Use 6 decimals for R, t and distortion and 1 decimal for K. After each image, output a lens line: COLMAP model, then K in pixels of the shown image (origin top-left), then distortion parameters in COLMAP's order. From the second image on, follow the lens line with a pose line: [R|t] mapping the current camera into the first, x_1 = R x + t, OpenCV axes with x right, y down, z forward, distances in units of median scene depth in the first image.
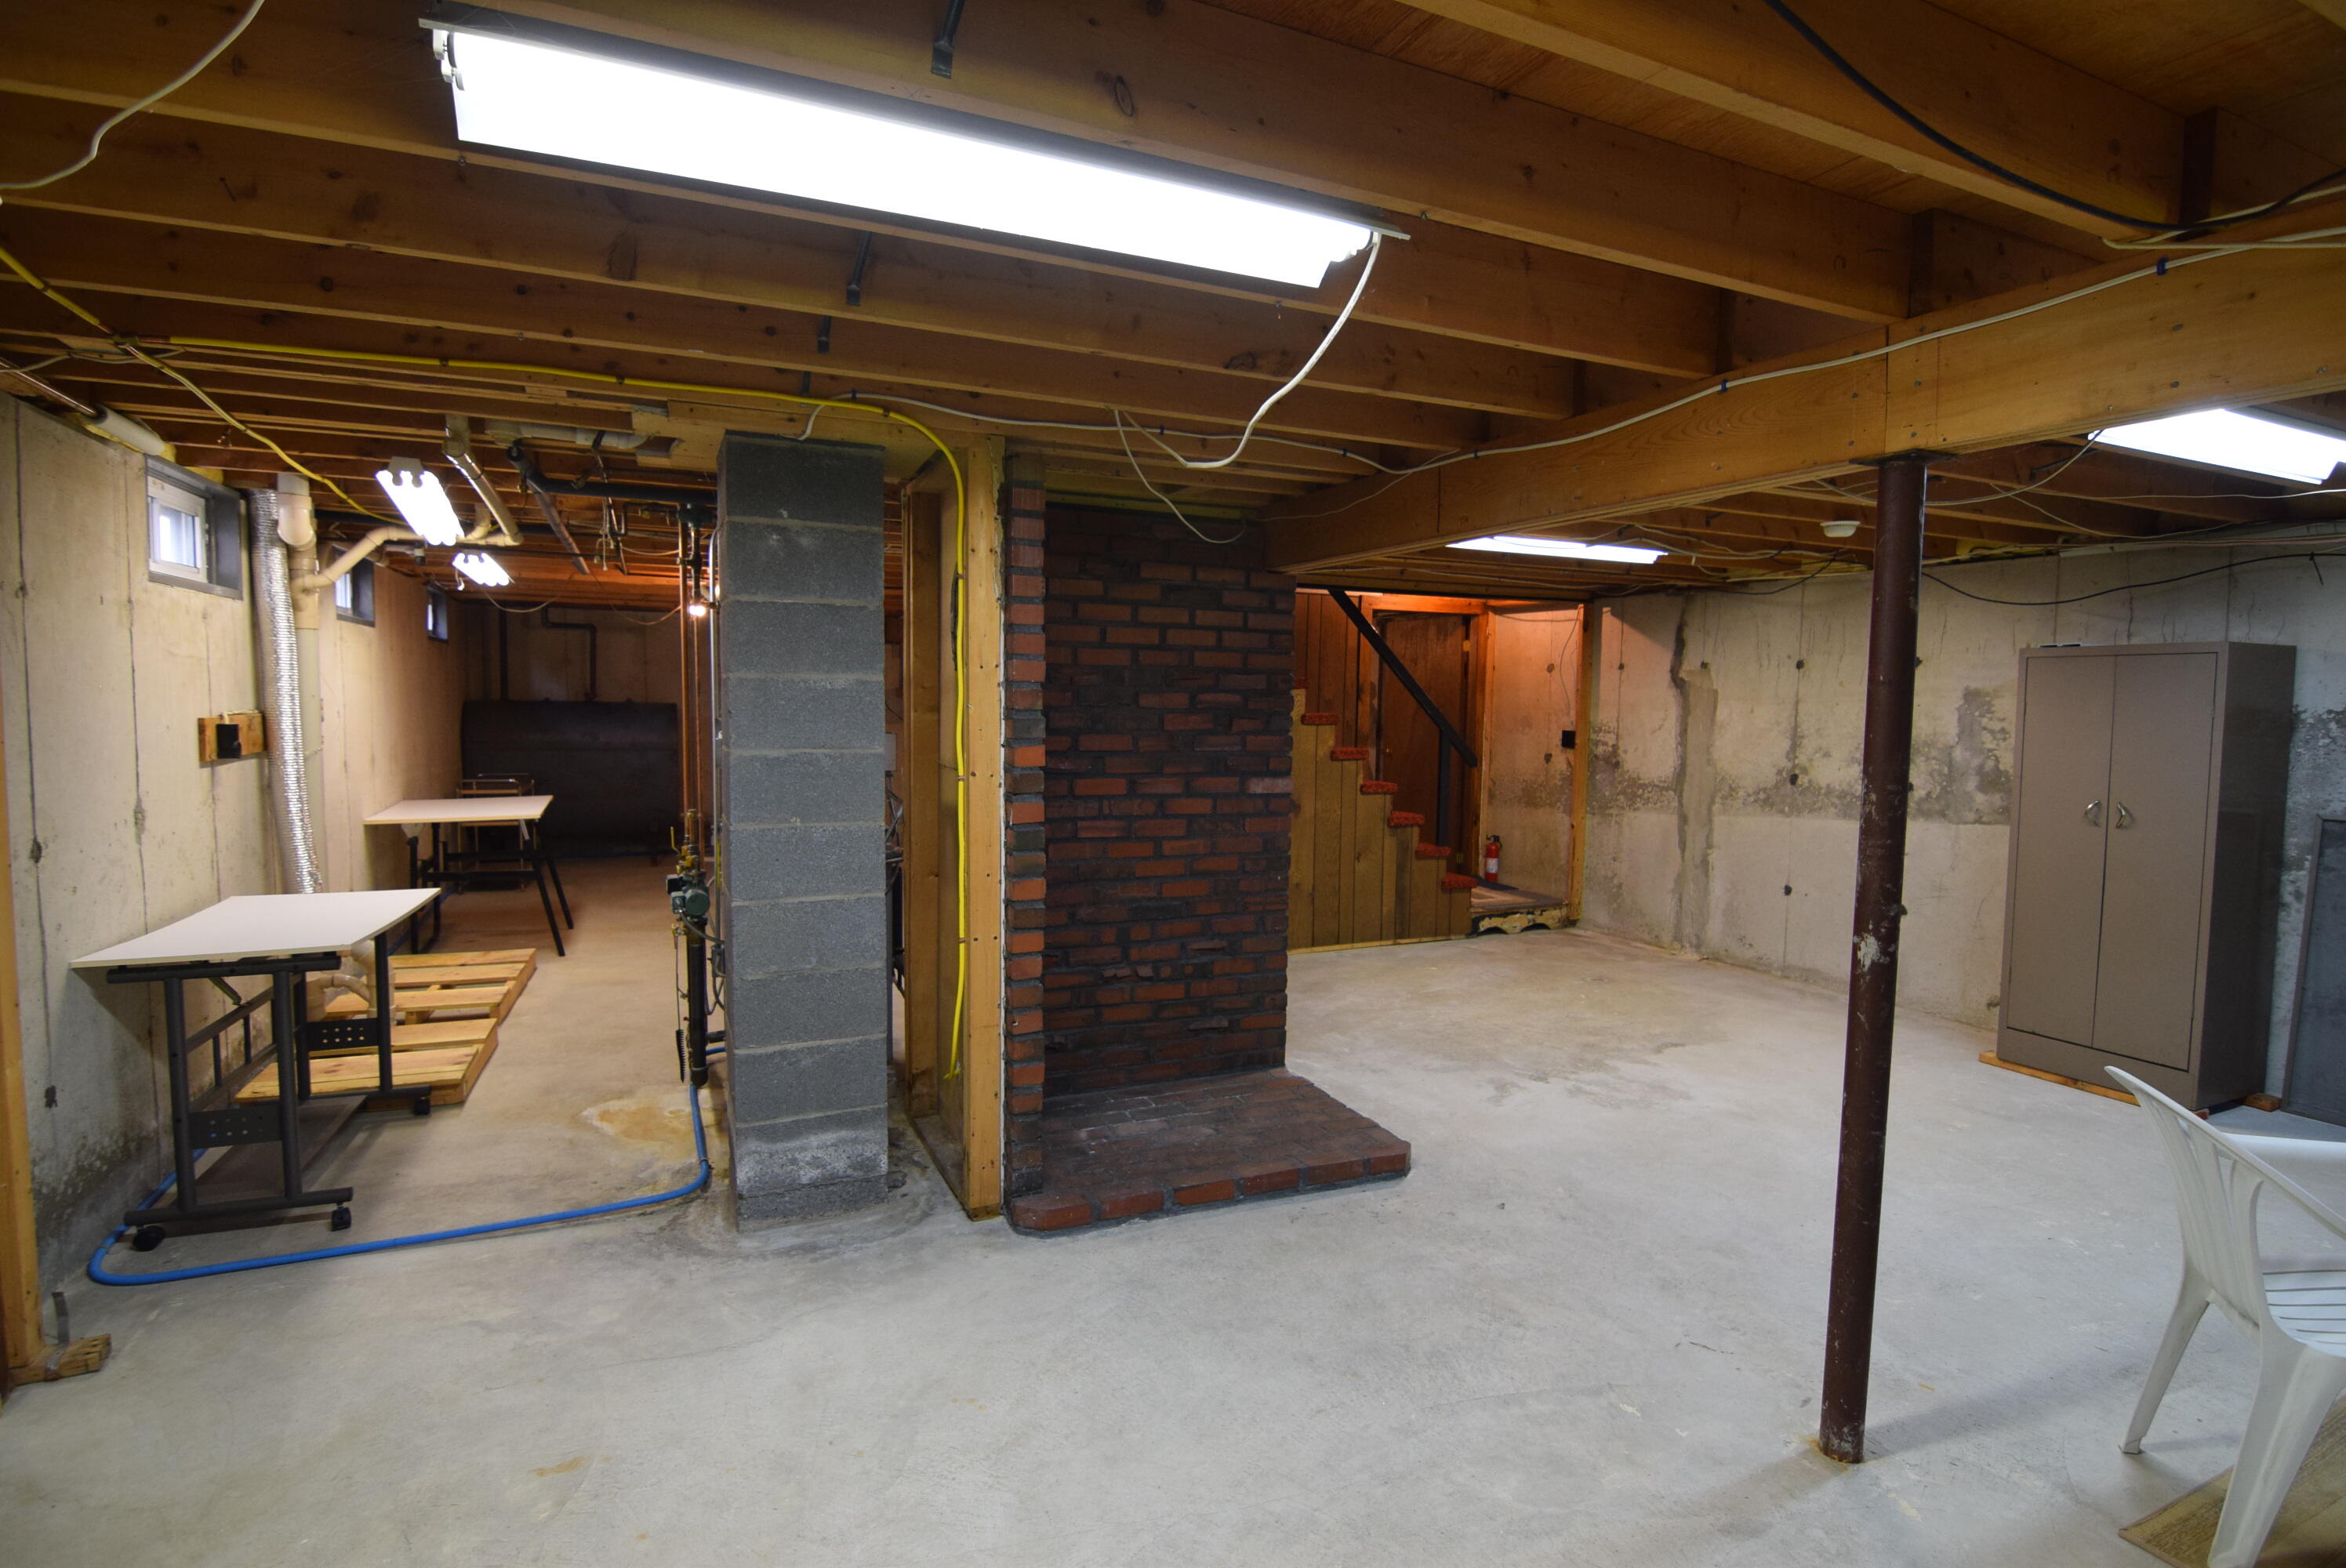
lens RADIAL K [[1162.0, 0, 1173.0], [0, 1162.0, 784.0], [0, 0, 1]] dist [-0.000593, -0.000110]
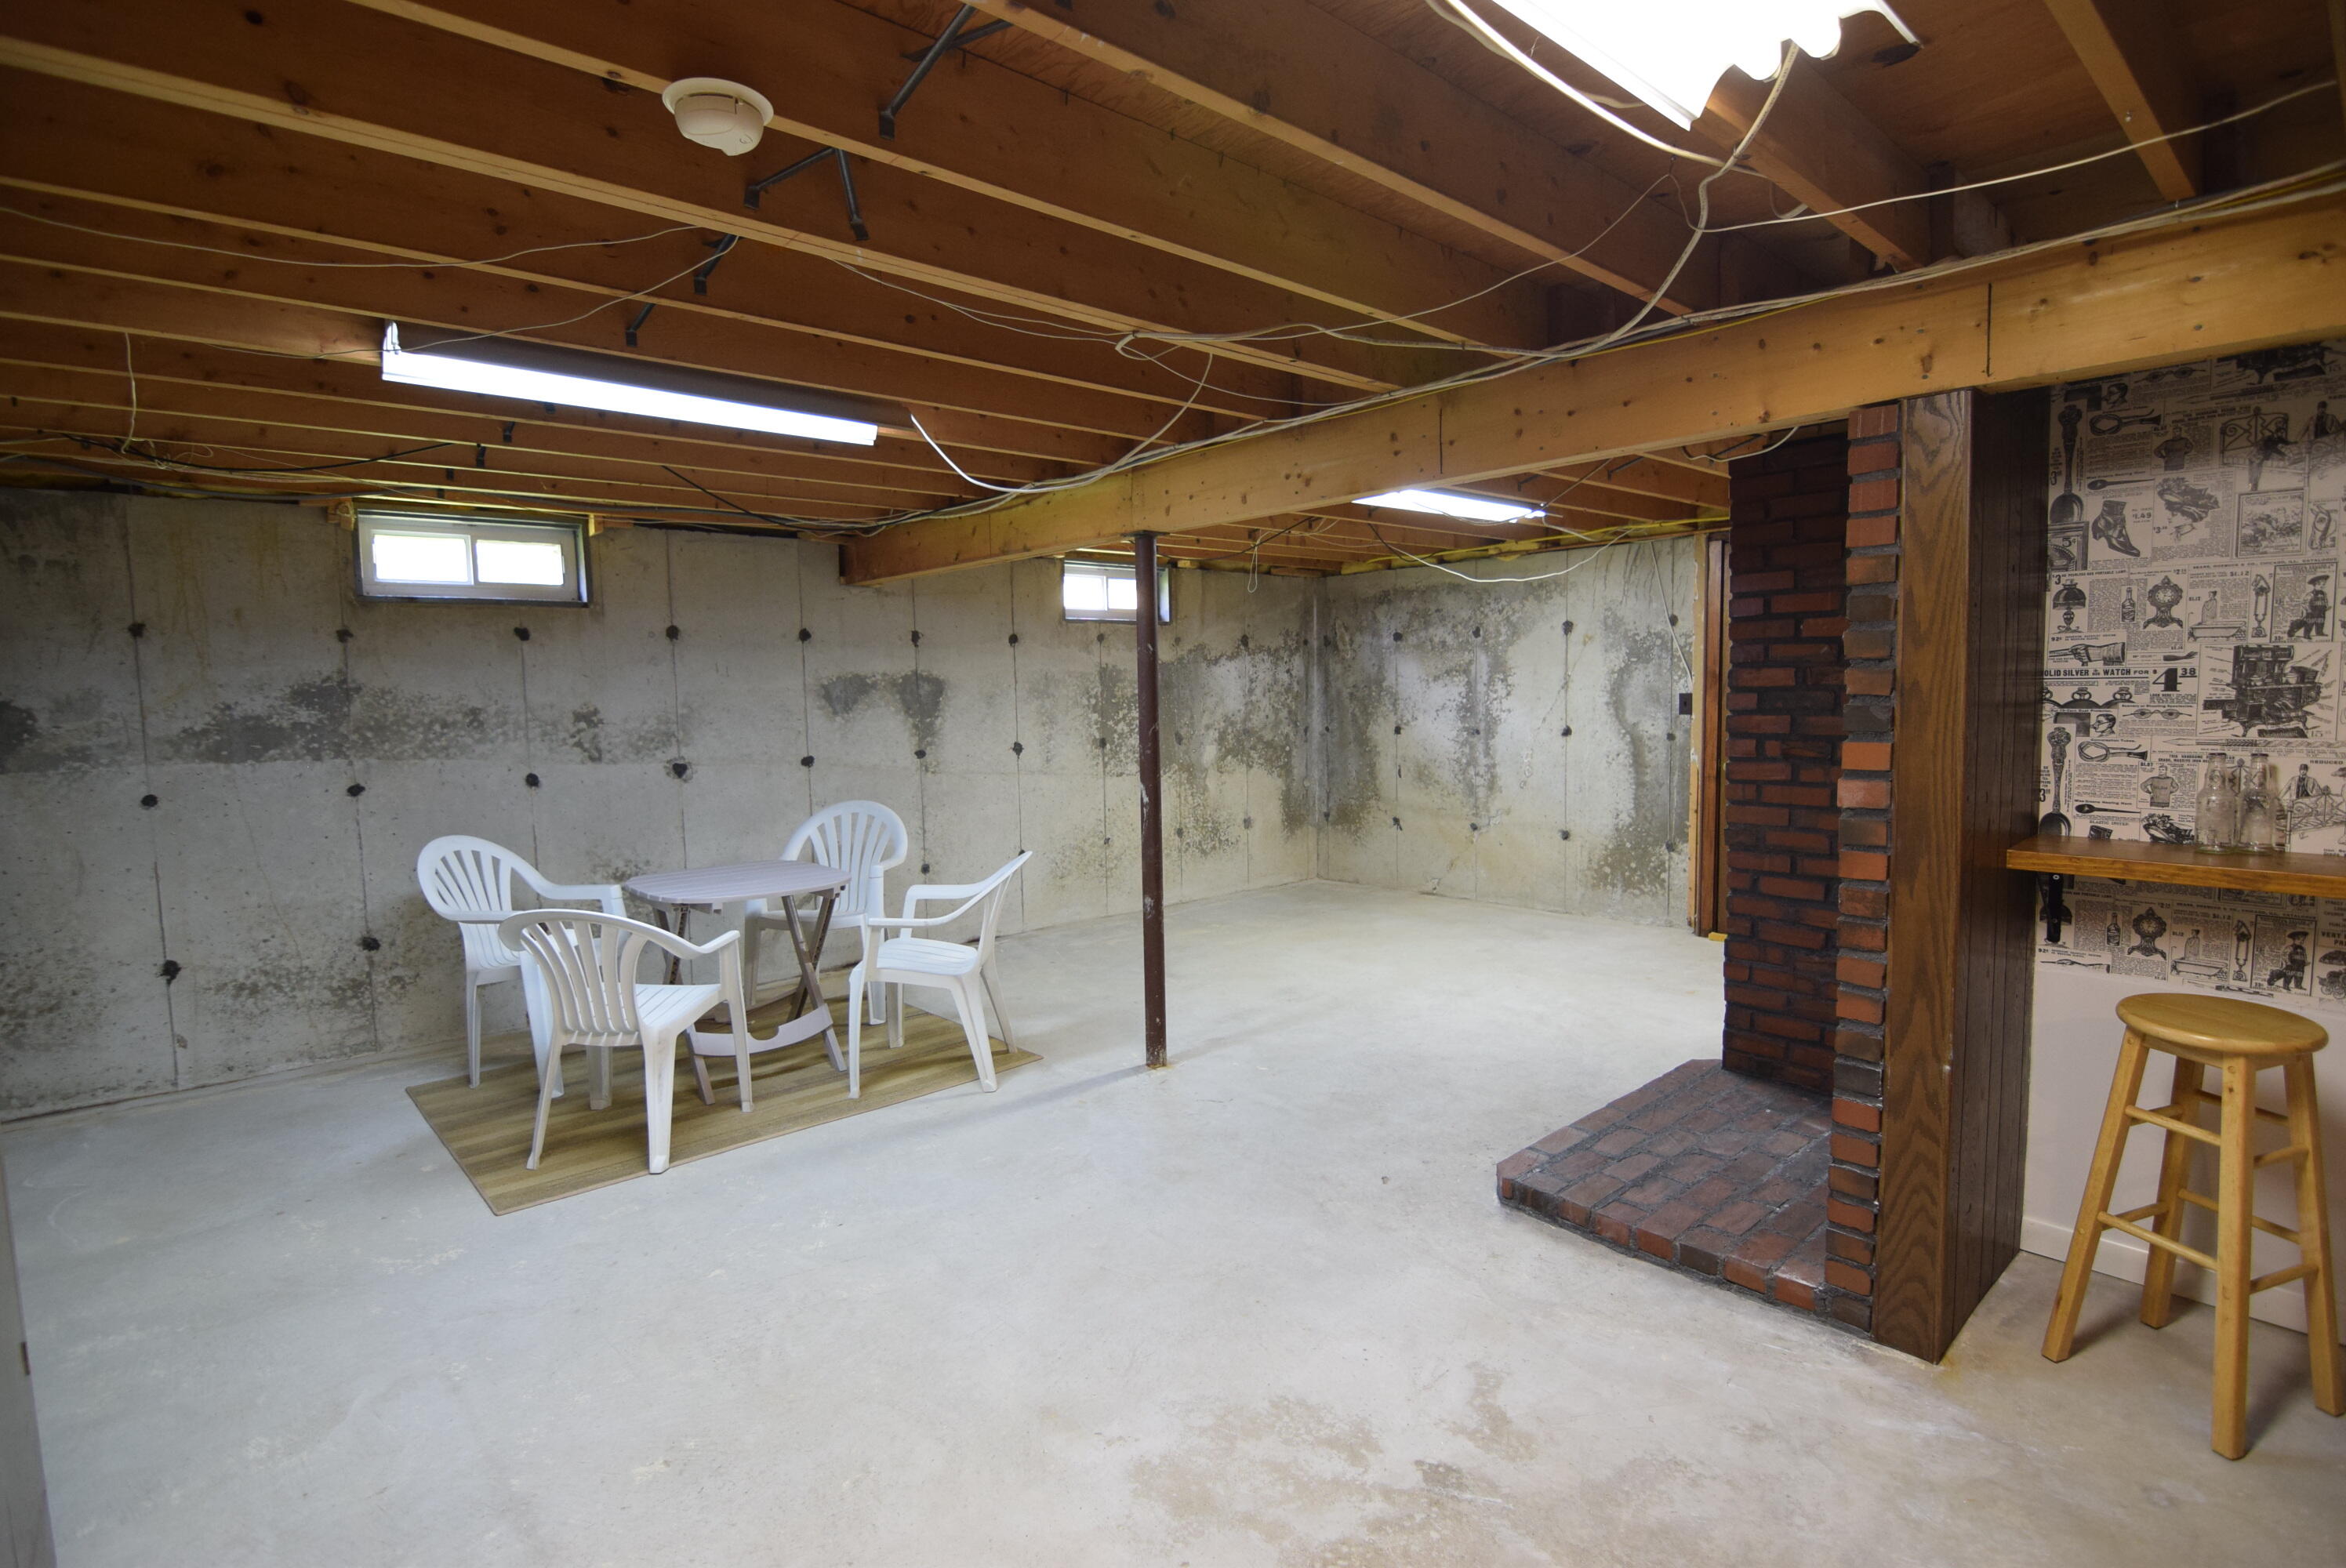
lens RADIAL K [[1162.0, 0, 1173.0], [0, 1162.0, 784.0], [0, 0, 1]] dist [-0.000593, -0.000110]
pose [[-0.958162, 0.024825, -0.285147, 0.566030], [-0.021233, 0.987322, 0.157306, -0.085046], [0.285437, 0.156779, -0.945487, 1.427976]]
